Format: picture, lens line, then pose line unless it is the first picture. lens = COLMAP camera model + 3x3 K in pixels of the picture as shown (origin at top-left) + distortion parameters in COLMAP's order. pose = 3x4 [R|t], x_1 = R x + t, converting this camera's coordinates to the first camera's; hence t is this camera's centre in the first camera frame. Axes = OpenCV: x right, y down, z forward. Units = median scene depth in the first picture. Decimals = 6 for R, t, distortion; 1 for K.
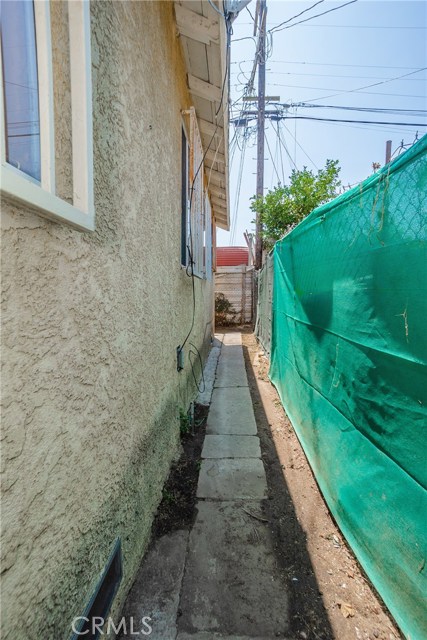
lens RADIAL K [[288.2, 0, 212.9], [0, 288.2, 319.8], [0, 0, 1]] dist [-0.033703, 0.009353]
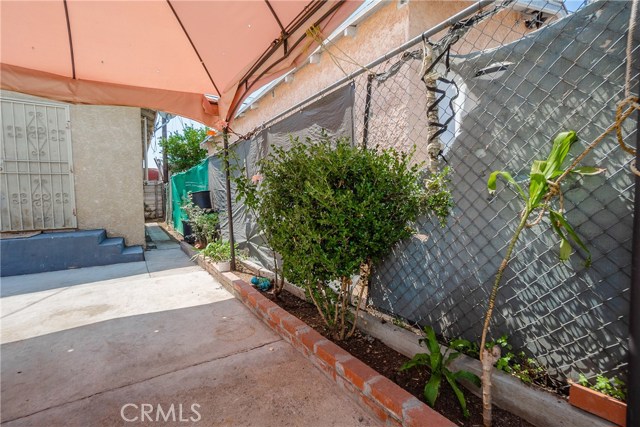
lens RADIAL K [[288.2, 0, 318.0], [0, 288.2, 215.1], [0, 0, 1]] dist [-0.033703, 0.009353]
pose [[0.803951, -0.048962, 0.592677, -0.111390], [0.074655, 0.997030, -0.018901, 0.095609], [-0.589991, 0.059442, 0.805219, -0.764832]]
